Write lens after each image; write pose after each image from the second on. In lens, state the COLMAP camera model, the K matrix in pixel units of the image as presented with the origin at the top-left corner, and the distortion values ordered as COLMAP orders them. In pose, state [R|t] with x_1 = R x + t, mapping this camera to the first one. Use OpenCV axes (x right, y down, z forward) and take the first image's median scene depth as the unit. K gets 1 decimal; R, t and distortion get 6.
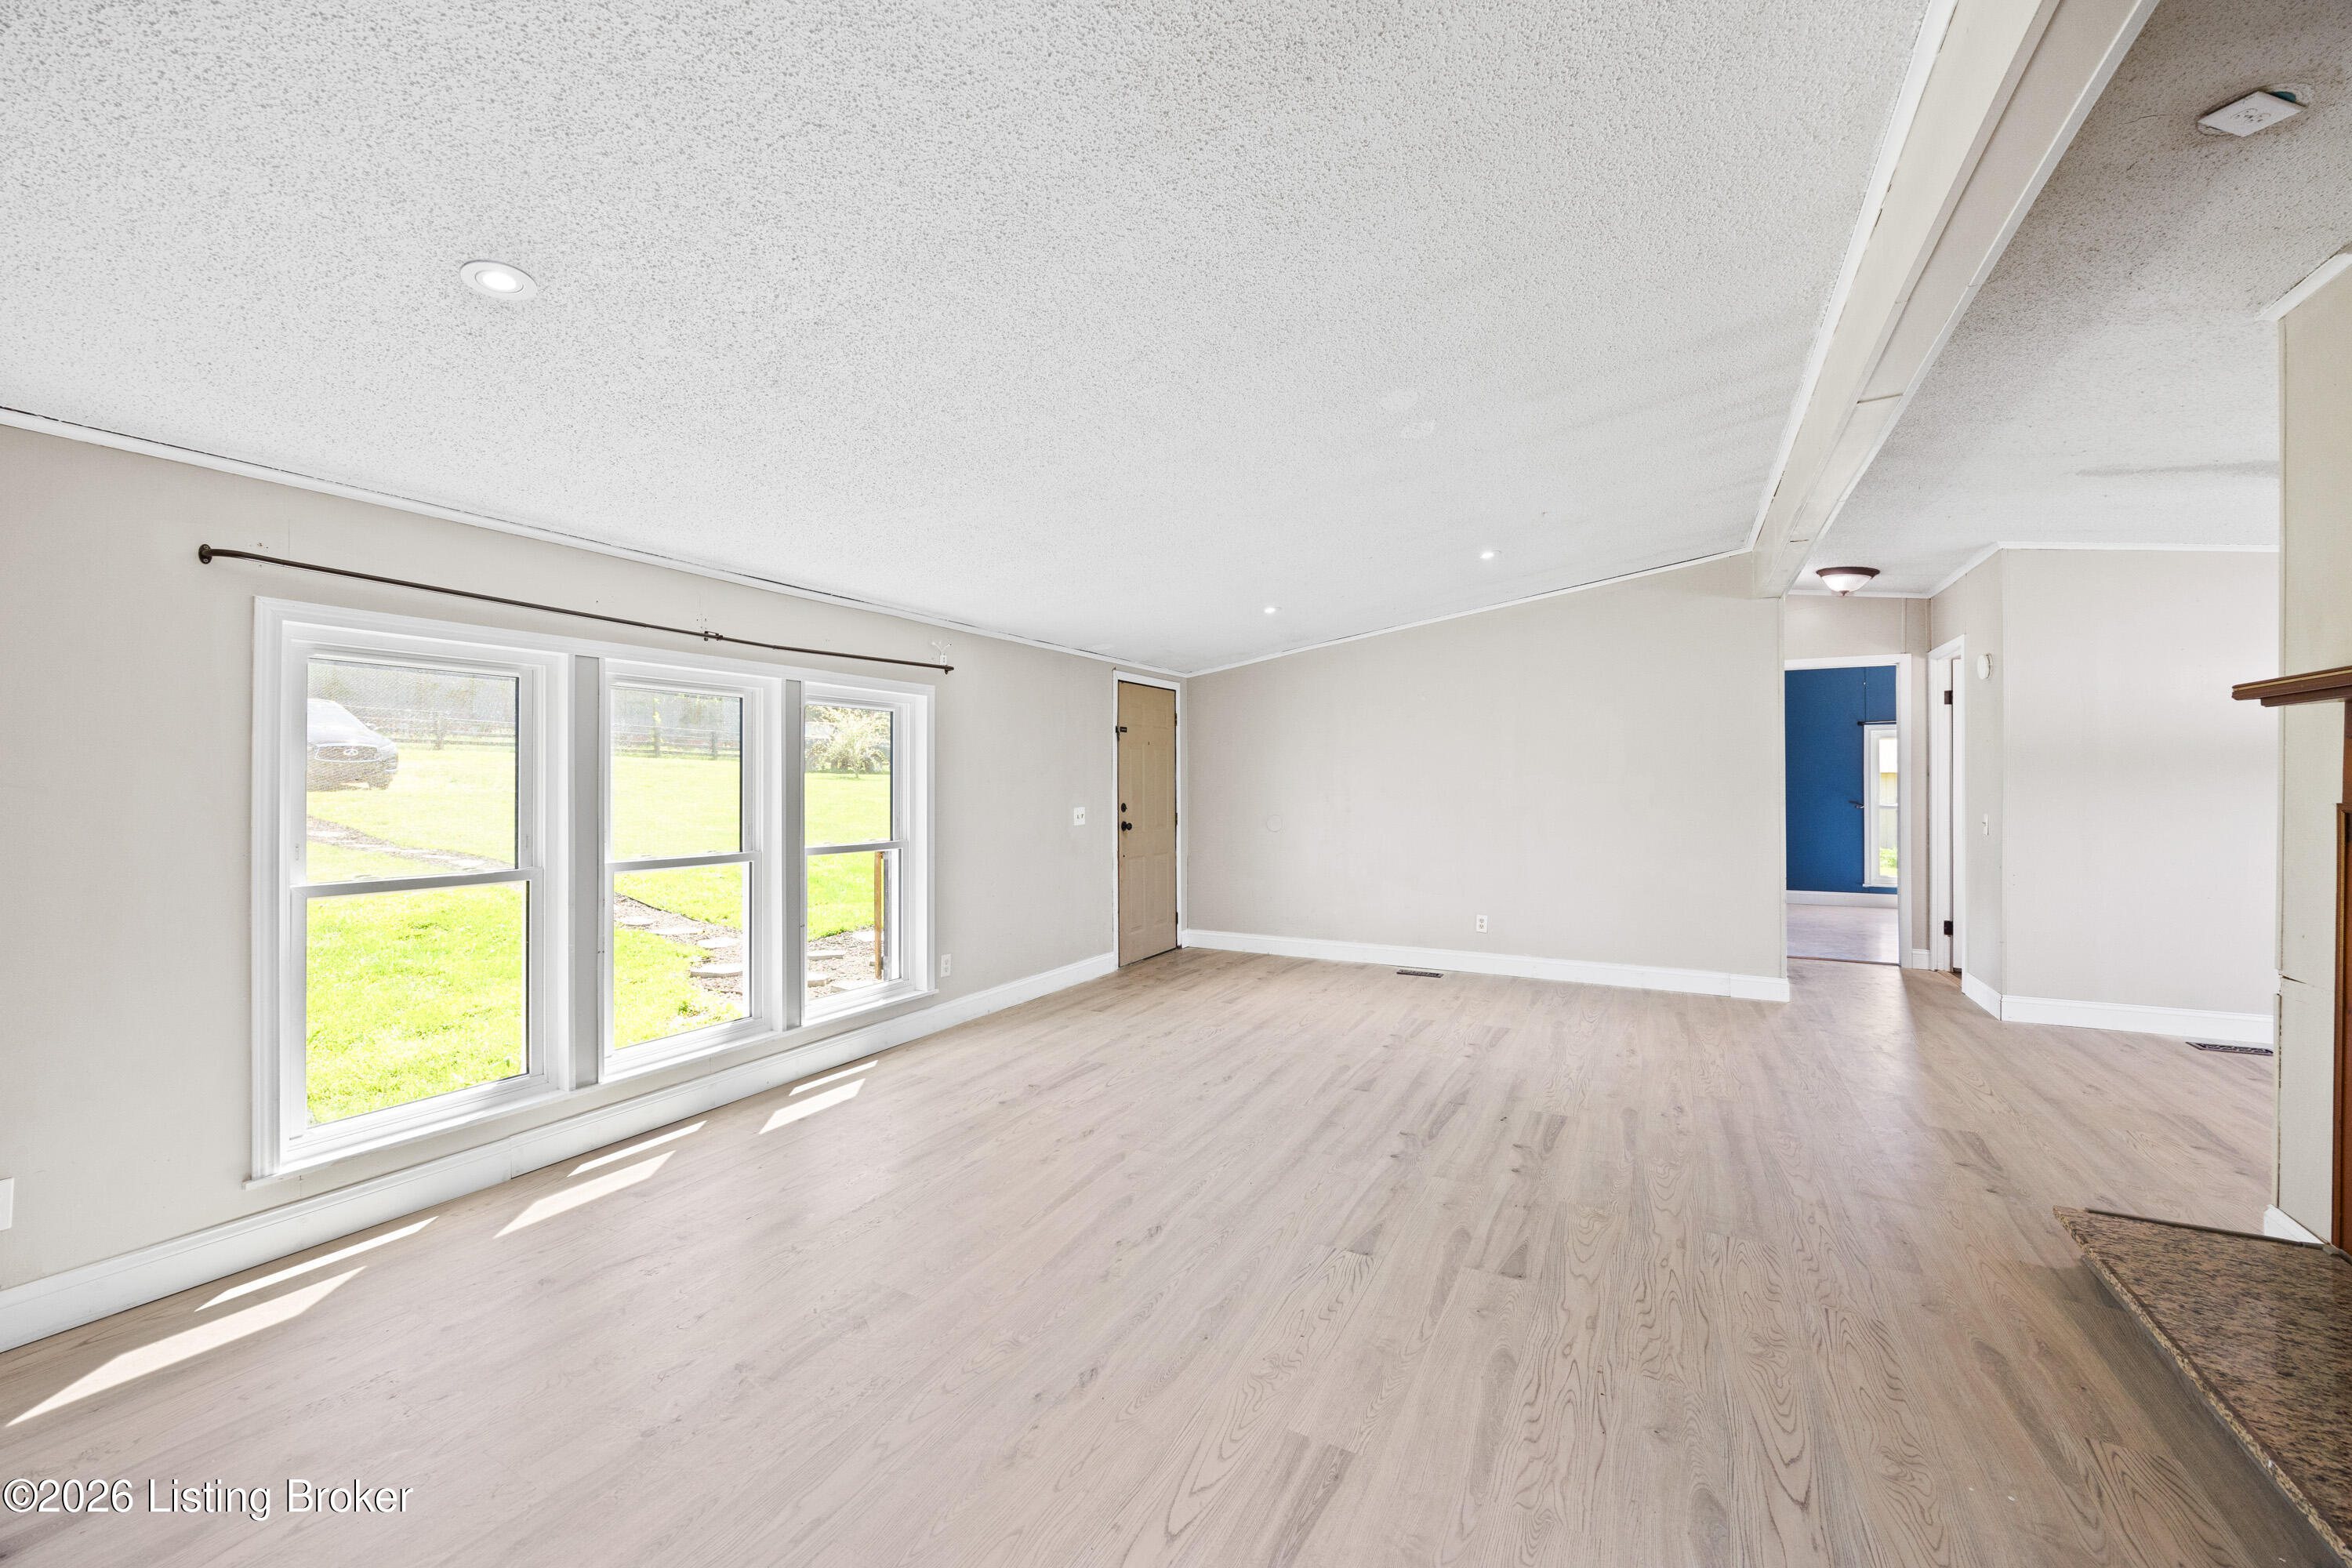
lens RADIAL K [[906.2, 0, 1176.0], [0, 906.2, 784.0], [0, 0, 1]] dist [-0.001751, -0.000131]
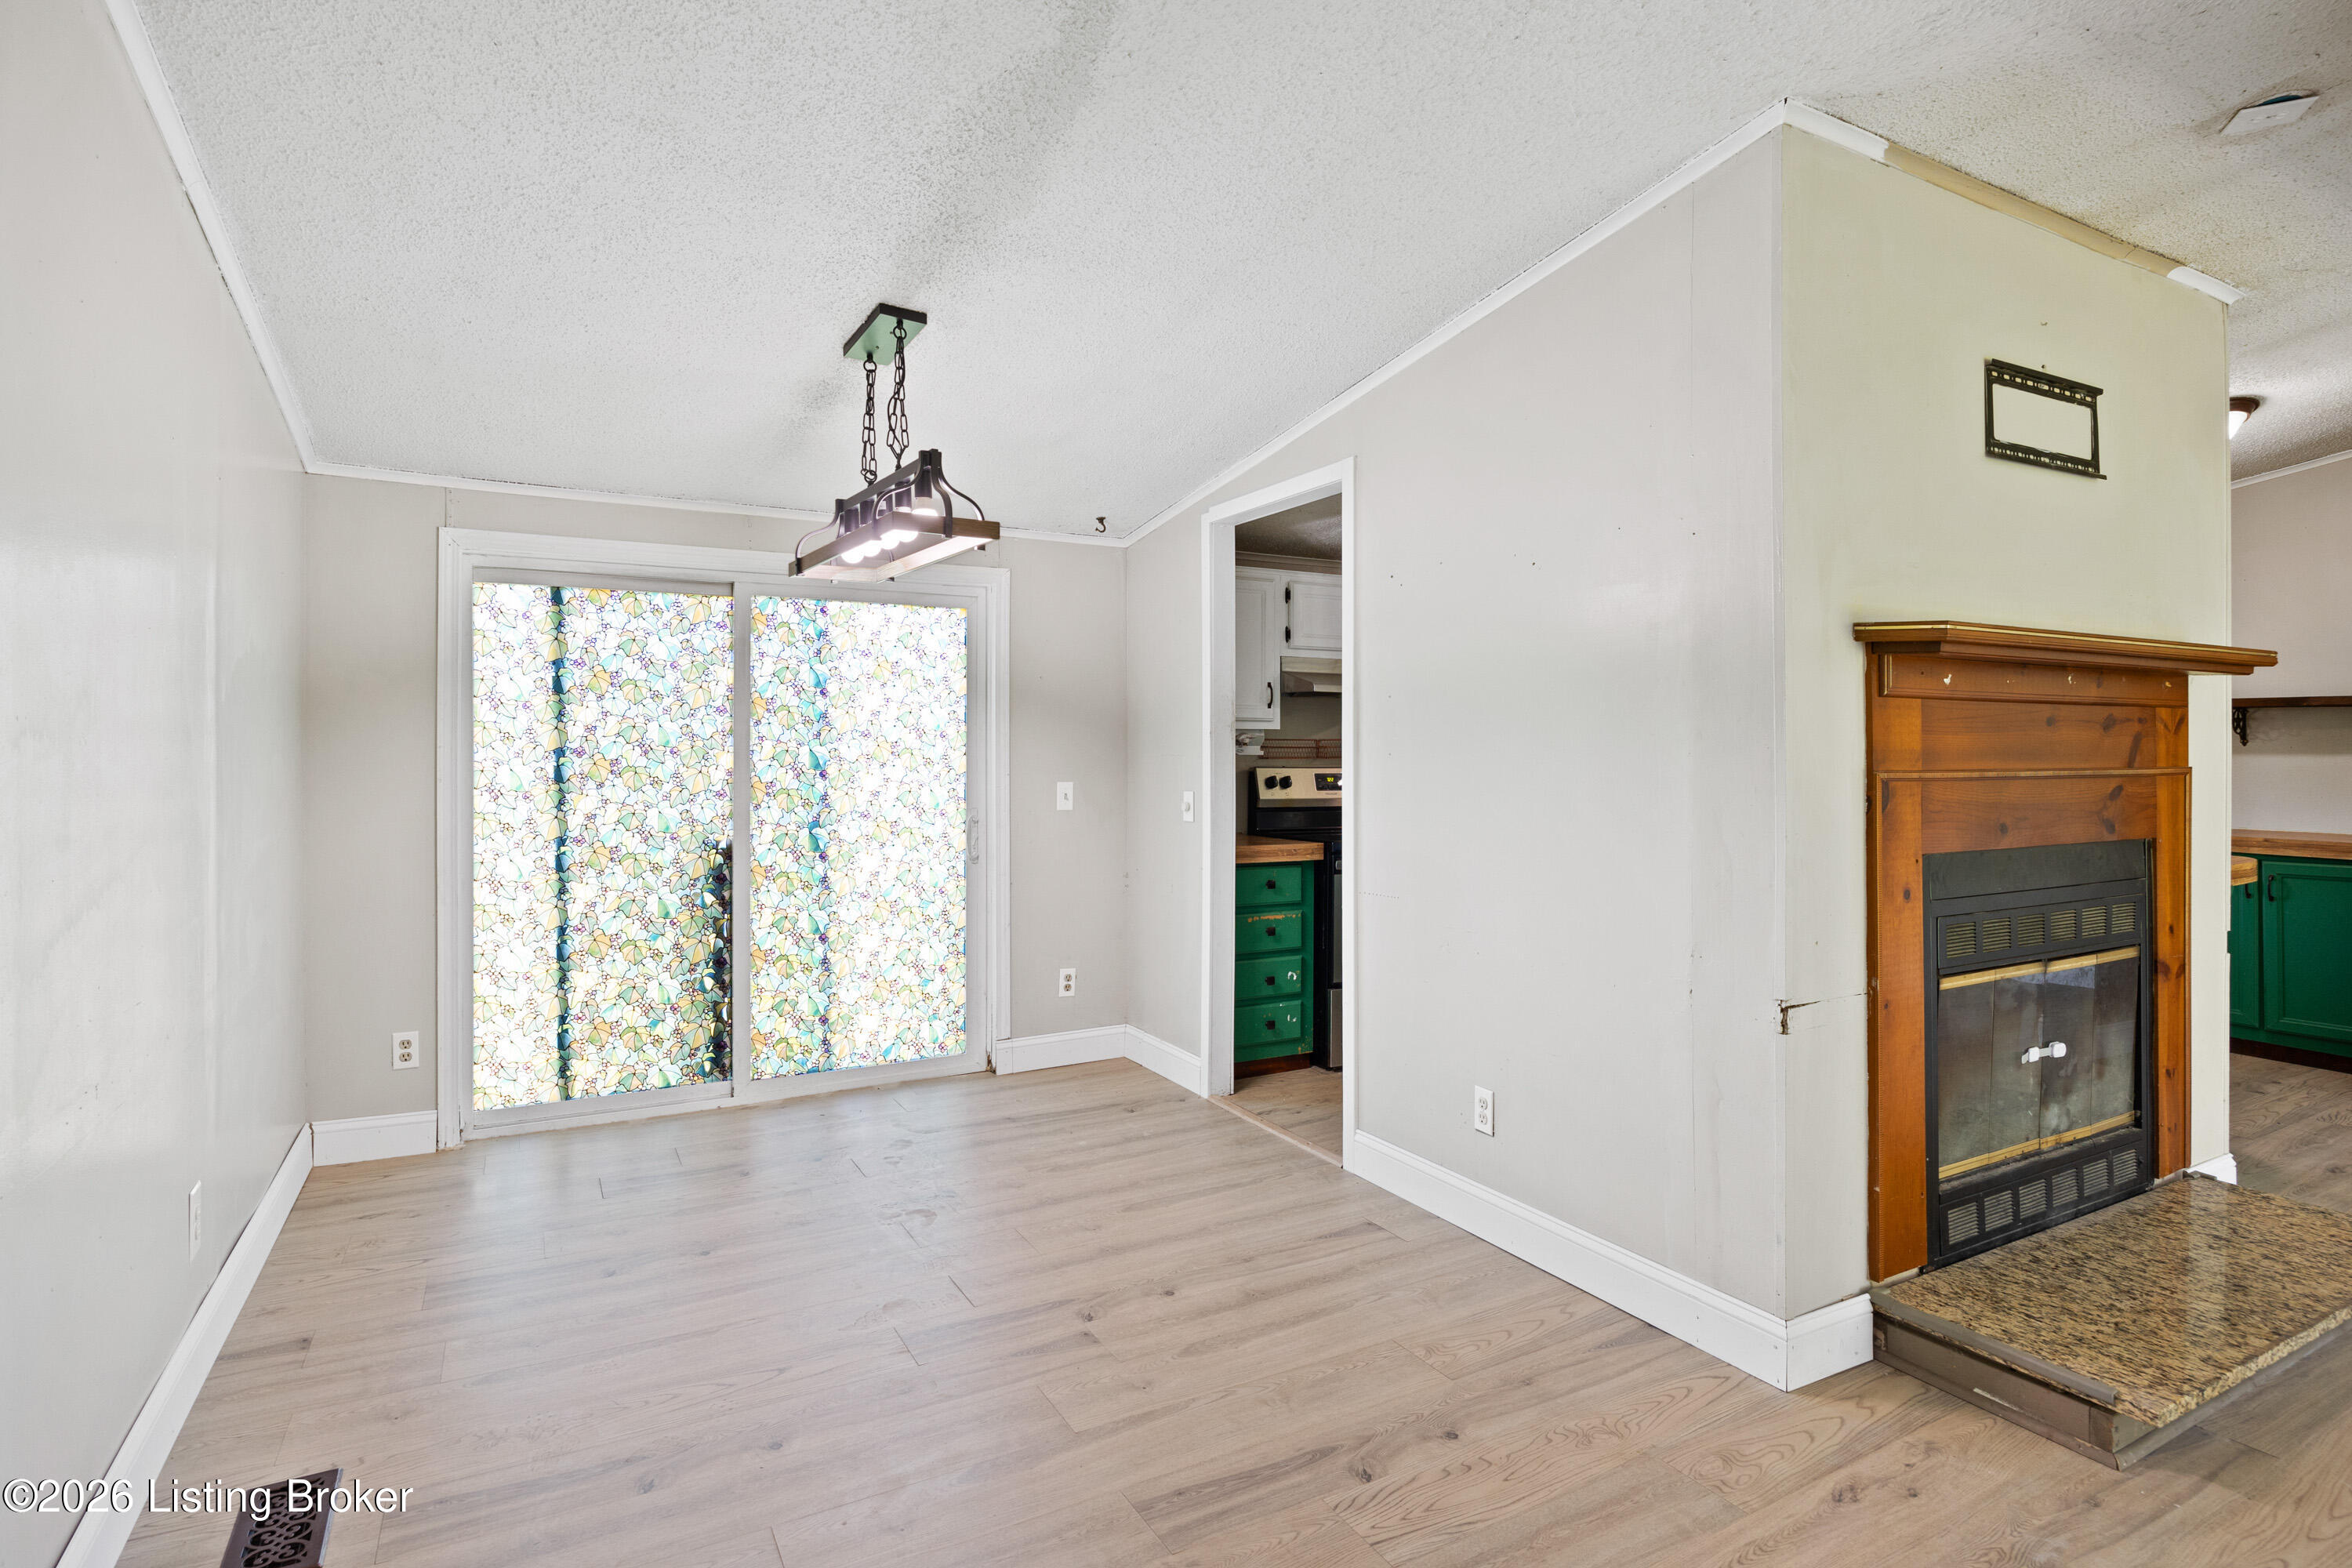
lens RADIAL K [[1192.8, 0, 1181.3], [0, 1192.8, 757.7], [0, 0, 1]] dist [-0.014244, 0.000841]
pose [[-0.844944, 0.000195, 0.534854, 0.795624], [0.005351, 0.999953, 0.008089, -0.003599], [-0.534827, 0.009697, -0.844906, 1.480844]]
